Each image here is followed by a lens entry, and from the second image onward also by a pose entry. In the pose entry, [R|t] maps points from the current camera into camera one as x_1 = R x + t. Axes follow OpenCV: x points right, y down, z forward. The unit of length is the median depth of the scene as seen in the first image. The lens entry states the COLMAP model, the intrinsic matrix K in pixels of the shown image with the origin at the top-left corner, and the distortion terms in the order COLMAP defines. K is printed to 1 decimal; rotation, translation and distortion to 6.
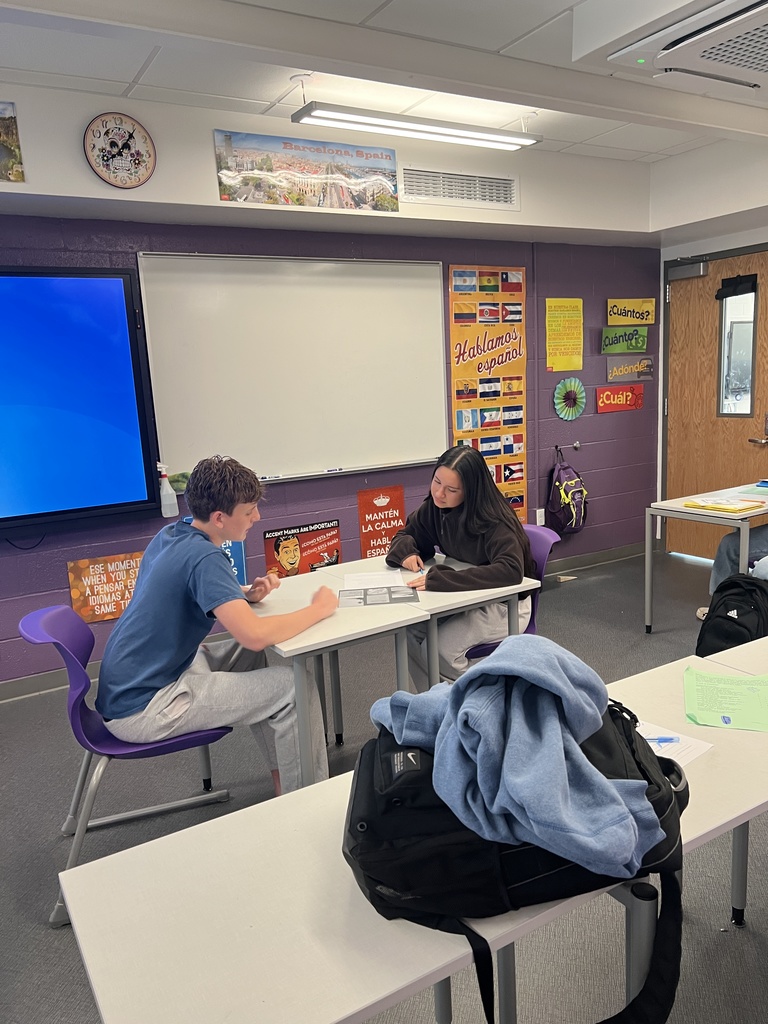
lens RADIAL K [[773.5, 0, 384.0], [0, 773.5, 512.0], [0, 0, 1]] dist [0.273387, -0.000121]
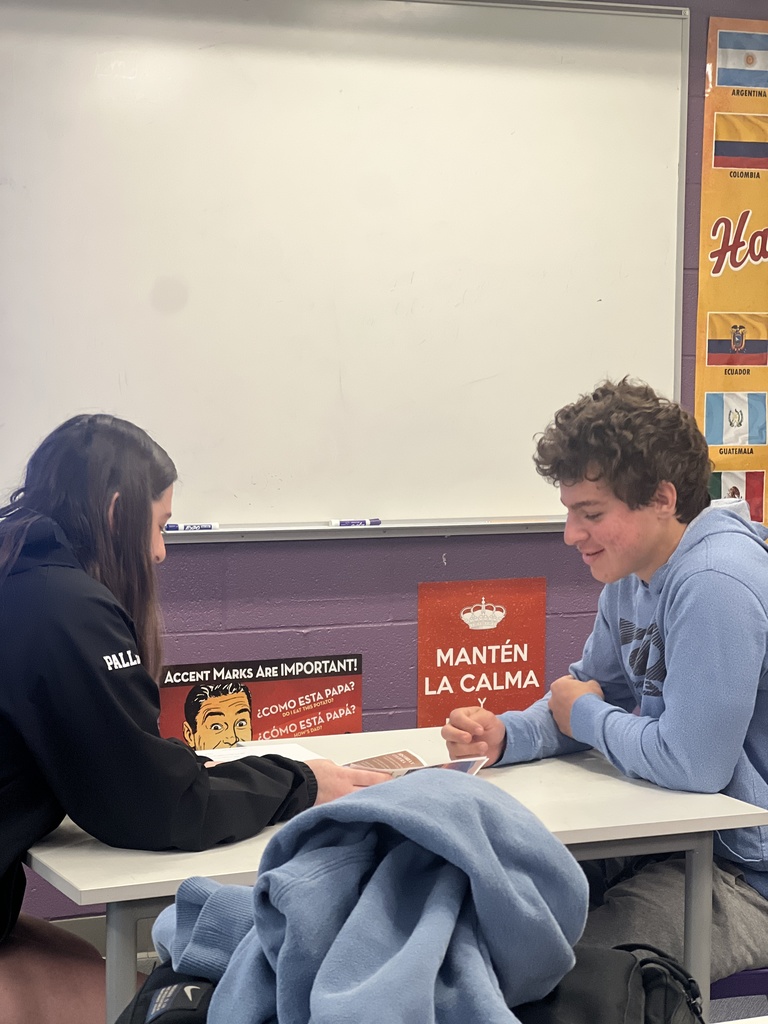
lens RADIAL K [[2314.1, 0, 384.0], [0, 2314.1, 512.0], [0, 0, 1]] dist [-0.048785, 5.355272]
pose [[0.990406, 0.072645, -0.117554, 0.078045], [-0.082463, 0.993302, -0.080936, 0.030450], [0.110887, 0.089854, 0.989763, -0.117906]]
